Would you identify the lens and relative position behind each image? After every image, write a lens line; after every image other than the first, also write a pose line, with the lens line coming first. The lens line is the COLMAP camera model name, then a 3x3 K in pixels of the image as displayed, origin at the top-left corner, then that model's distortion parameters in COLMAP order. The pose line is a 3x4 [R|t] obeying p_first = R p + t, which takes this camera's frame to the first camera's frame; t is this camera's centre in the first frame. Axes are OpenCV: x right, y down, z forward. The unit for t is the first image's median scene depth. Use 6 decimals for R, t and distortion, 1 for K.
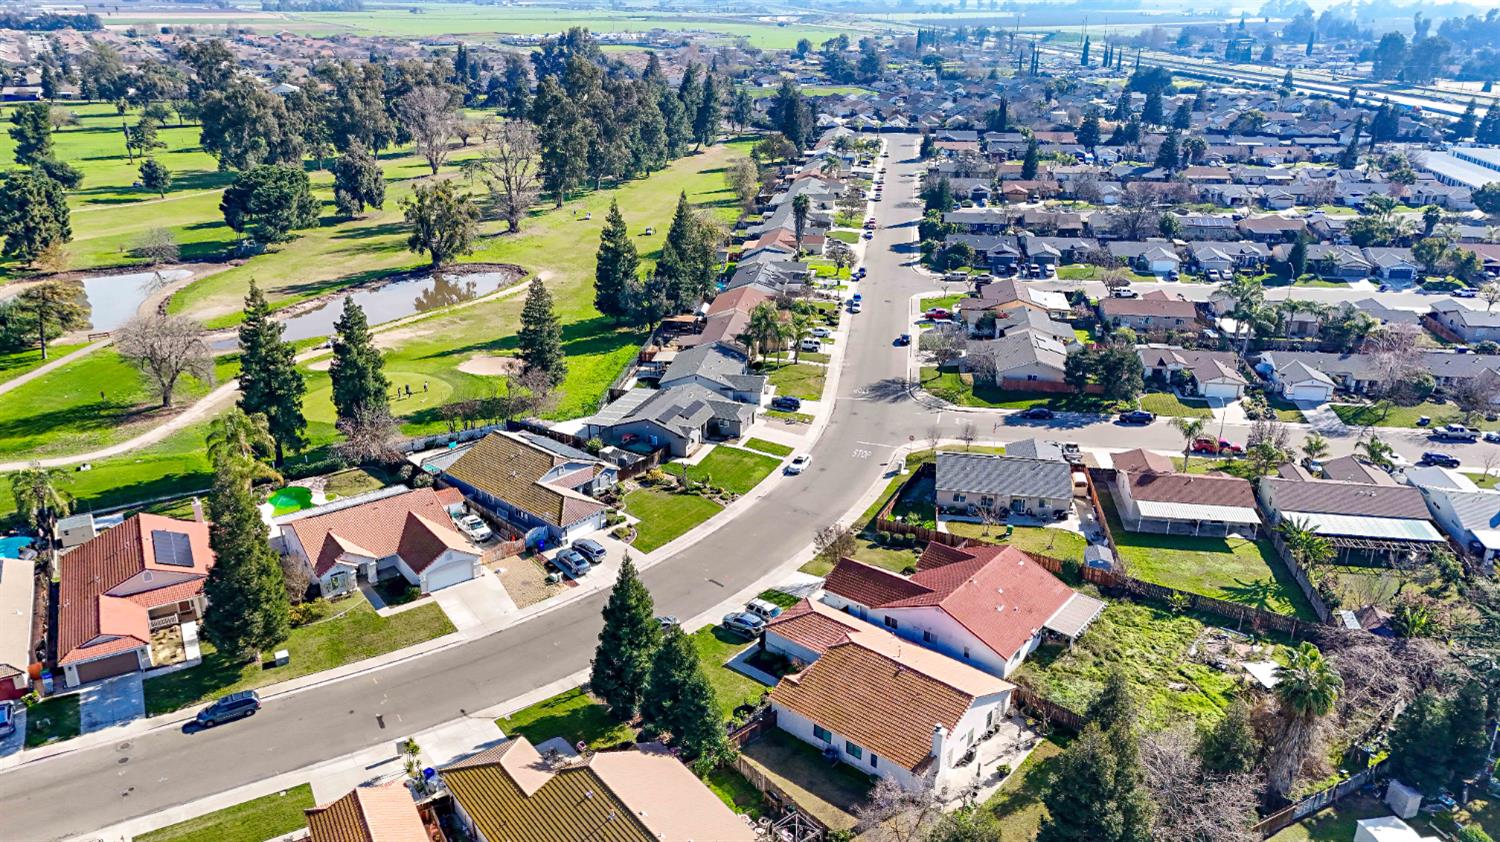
lens RADIAL K [[1091.5, 0, 750.0], [0, 1091.5, 421.0], [0, 0, 1]] dist [0.079818, -0.061643]
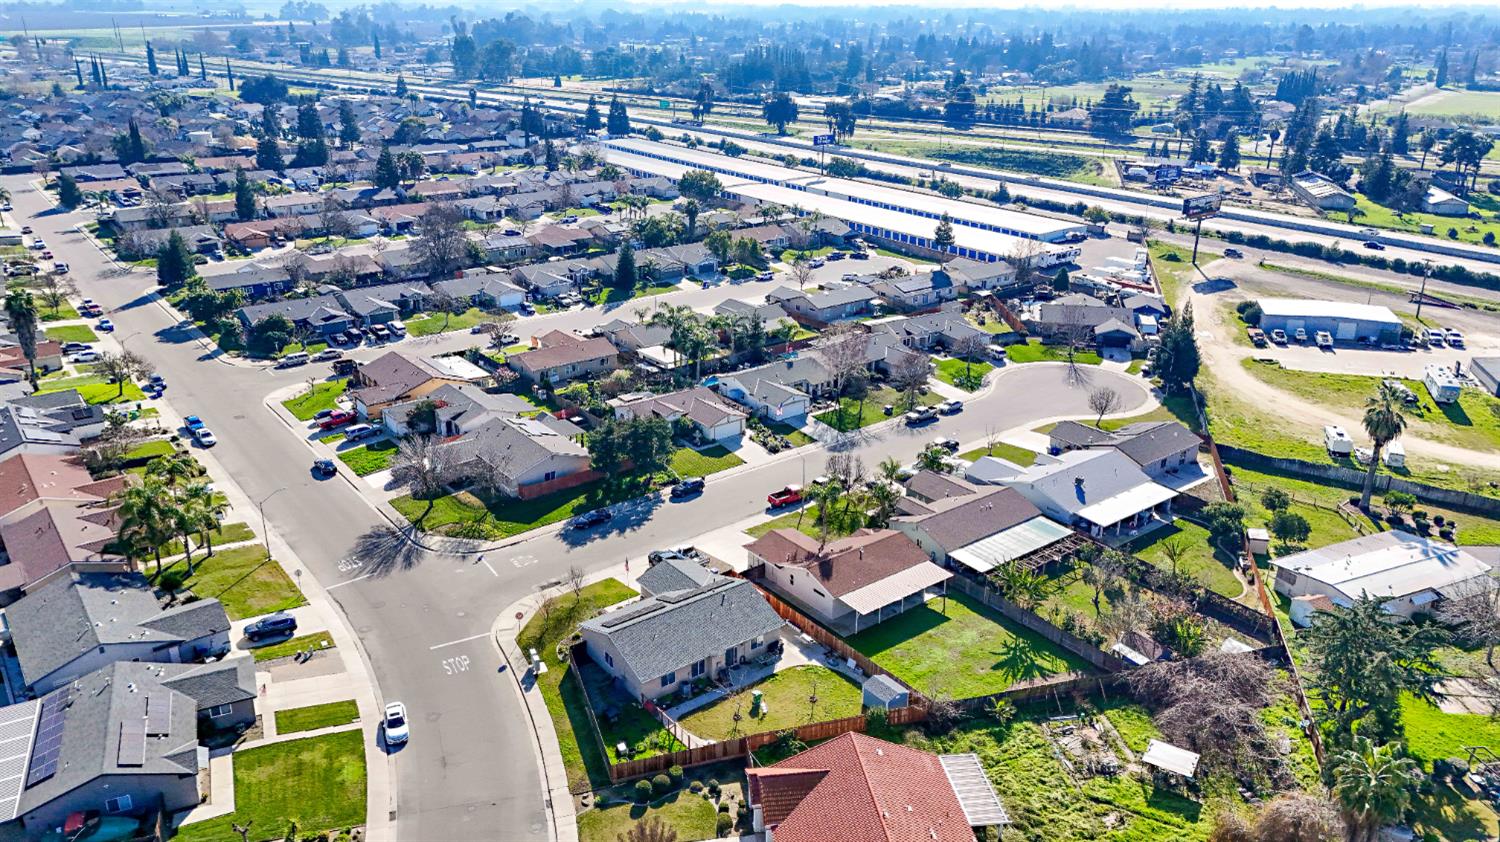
lens RADIAL K [[1102.9, 0, 750.0], [0, 1102.9, 421.0], [0, 0, 1]] dist [0.070223, -0.055720]
pose [[0.697073, -0.259726, 0.668305, -0.179581], [0.262407, 0.959832, 0.099321, -0.126874], [-0.667257, 0.106134, 0.737227, 0.324558]]
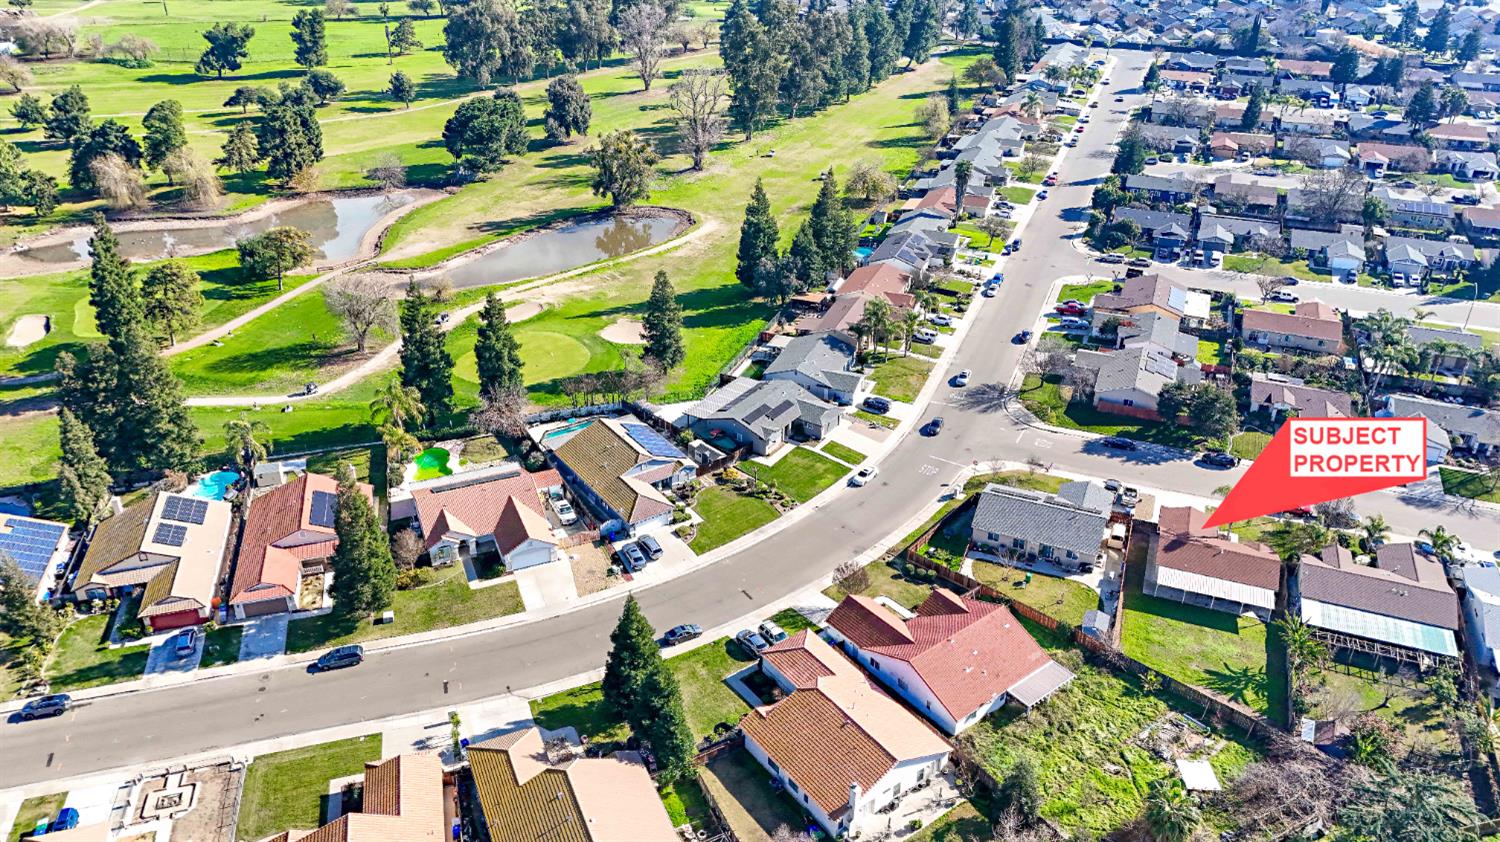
lens RADIAL K [[1091.5, 0, 750.0], [0, 1091.5, 421.0], [0, 0, 1]] dist [0.079818, -0.061643]
pose [[0.972298, 0.113857, -0.204140, 0.135319], [-0.087749, 0.987264, 0.132700, -0.134772], [0.216649, -0.111111, 0.969906, -0.070911]]
